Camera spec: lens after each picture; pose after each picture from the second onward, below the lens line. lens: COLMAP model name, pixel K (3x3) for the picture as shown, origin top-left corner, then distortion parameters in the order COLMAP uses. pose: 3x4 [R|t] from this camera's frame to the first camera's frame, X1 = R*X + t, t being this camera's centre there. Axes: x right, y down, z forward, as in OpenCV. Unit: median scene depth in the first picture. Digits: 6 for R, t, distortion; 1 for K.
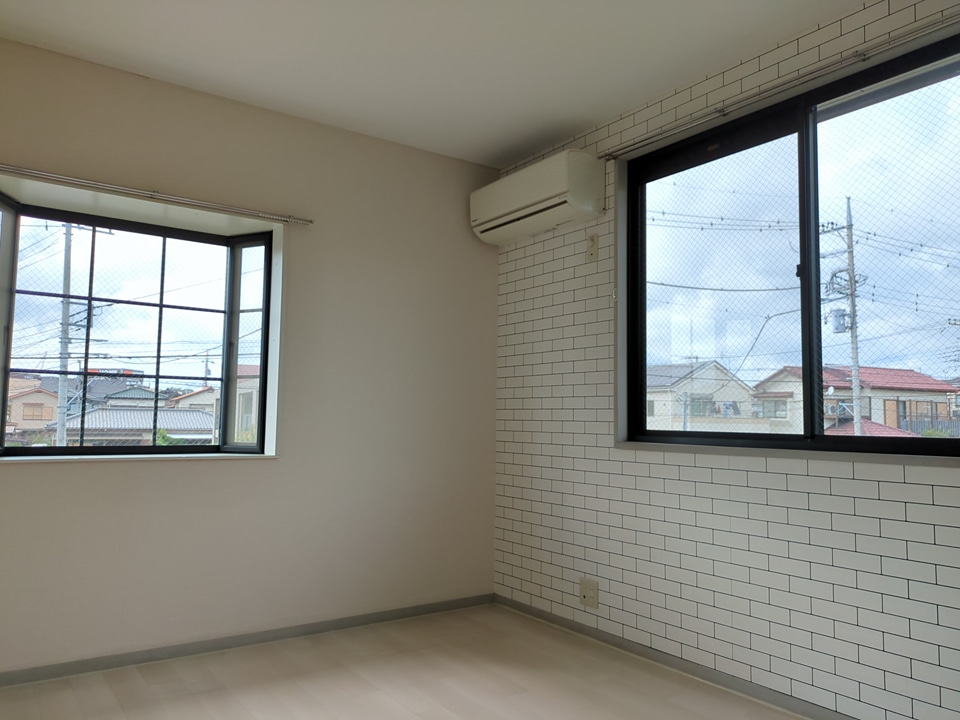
lens RADIAL K [[723.5, 0, 473.9], [0, 723.5, 362.6], [0, 0, 1]] dist [0.025939, -0.010745]
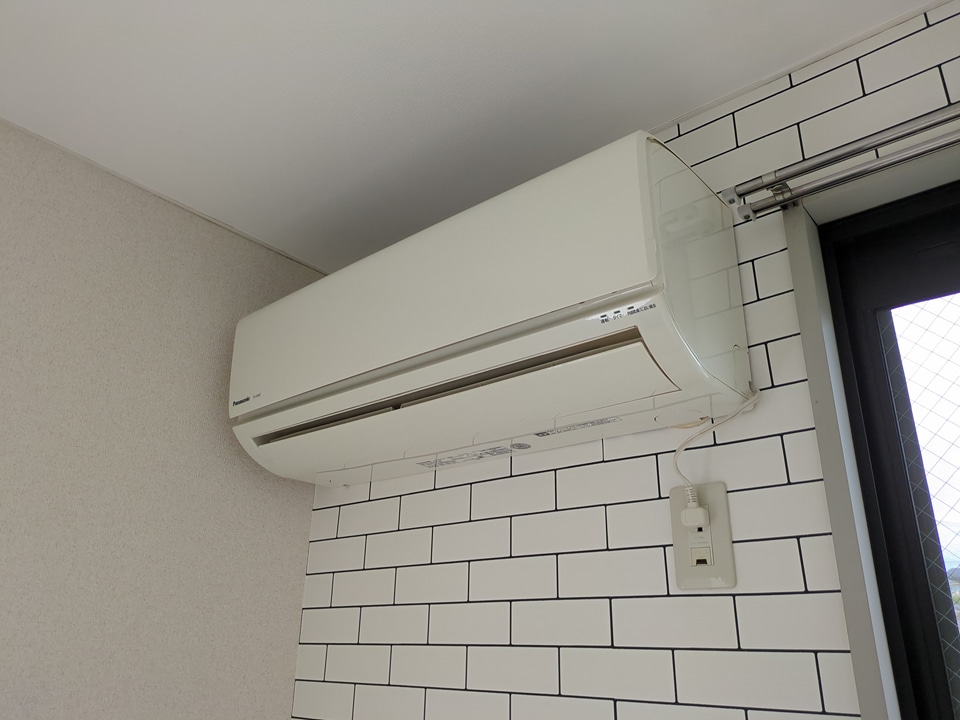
lens RADIAL K [[723.5, 0, 479.7], [0, 723.5, 364.5], [0, 0, 1]] dist [0.025939, -0.010745]
pose [[0.962957, 0.097454, 0.251429, 0.021600], [-0.021363, 0.957051, -0.289133, -0.139414], [-0.268808, 0.273051, 0.923680, 0.768101]]
